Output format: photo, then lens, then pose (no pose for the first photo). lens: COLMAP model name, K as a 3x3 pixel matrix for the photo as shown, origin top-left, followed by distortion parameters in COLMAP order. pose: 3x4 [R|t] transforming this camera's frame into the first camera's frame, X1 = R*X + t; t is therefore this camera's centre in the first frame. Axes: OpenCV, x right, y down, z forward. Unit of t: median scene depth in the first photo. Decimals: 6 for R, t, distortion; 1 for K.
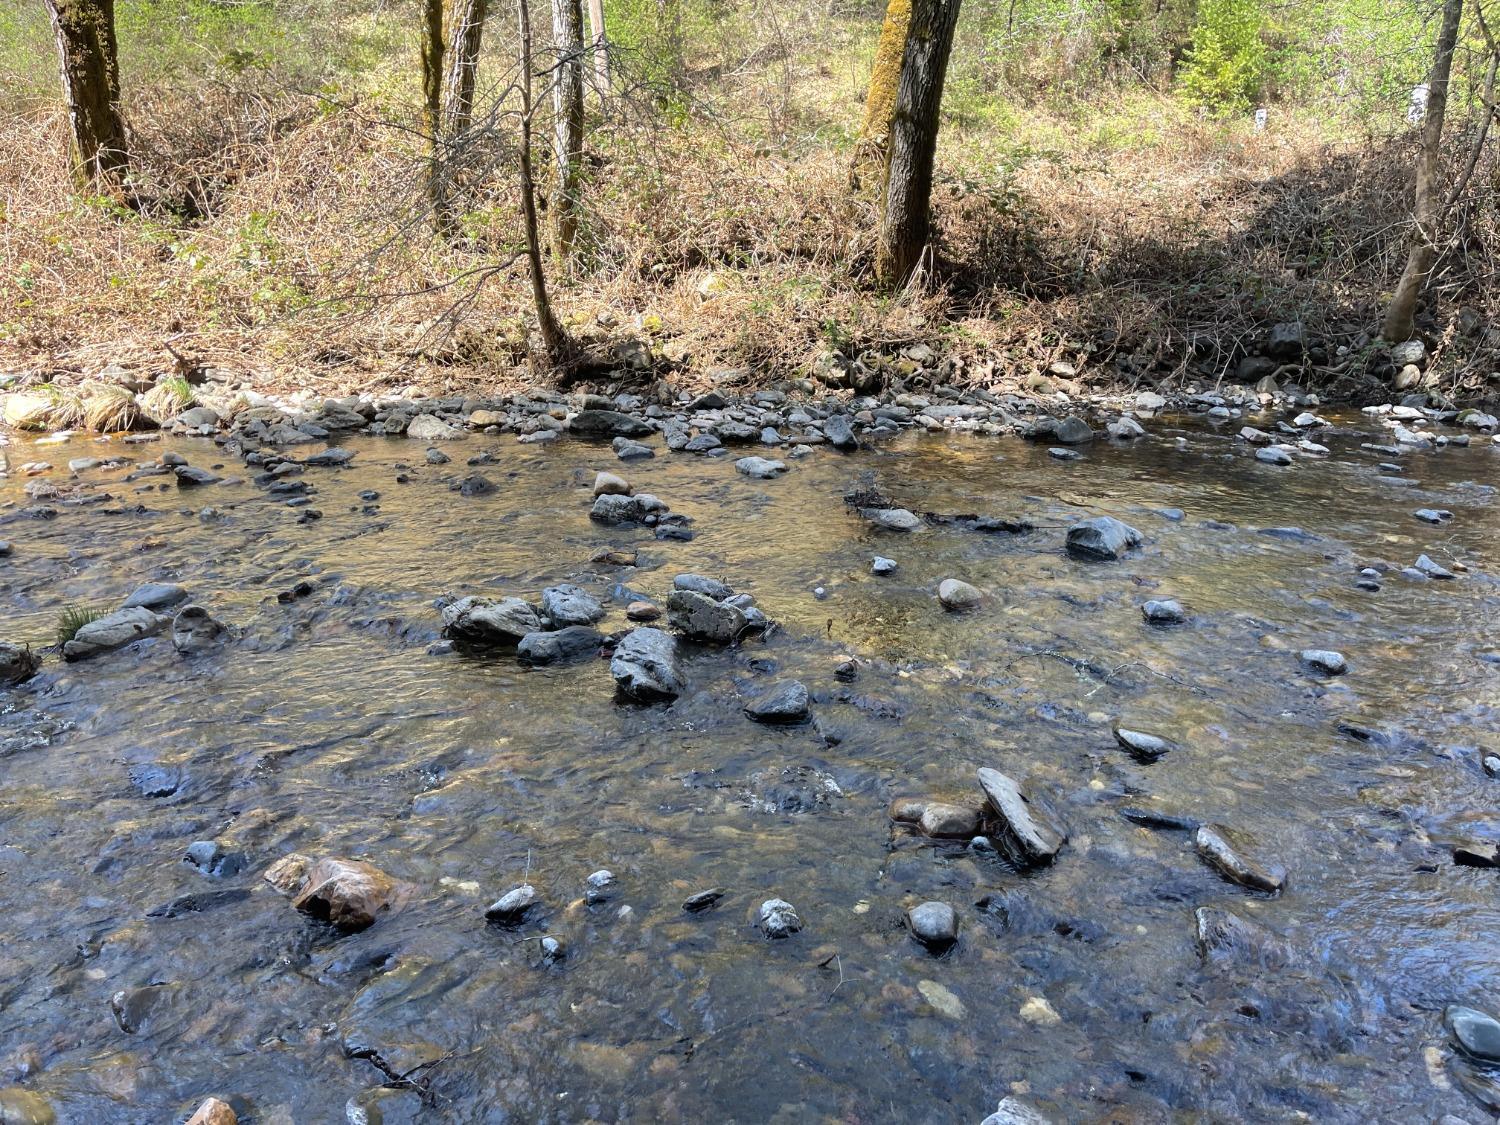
lens RADIAL K [[1067.9, 0, 718.2], [0, 1067.9, 564.7], [0, 0, 1]] dist [0.061652, -0.080865]
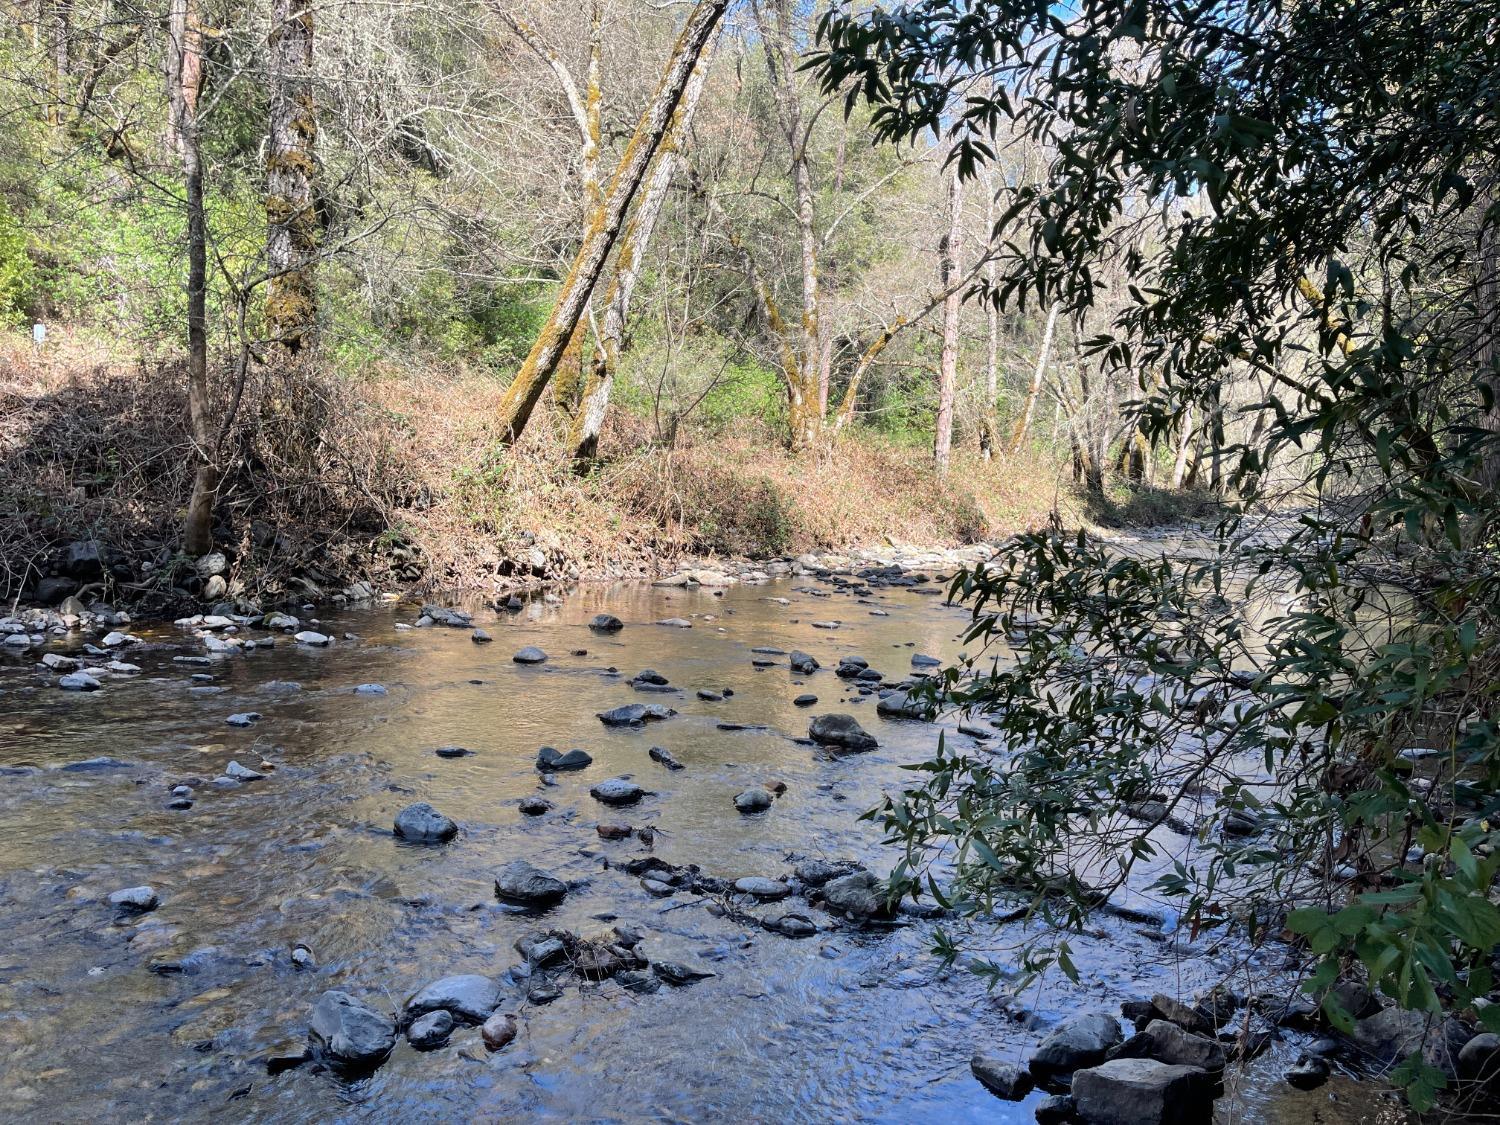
lens RADIAL K [[1067.9, 0, 718.2], [0, 1067.9, 564.7], [0, 0, 1]] dist [0.061652, -0.080865]
pose [[0.624024, -0.059307, 0.779152, 0.132518], [0.193911, 0.977679, -0.080885, -0.016571], [-0.756963, 0.201560, 0.621595, -0.021634]]
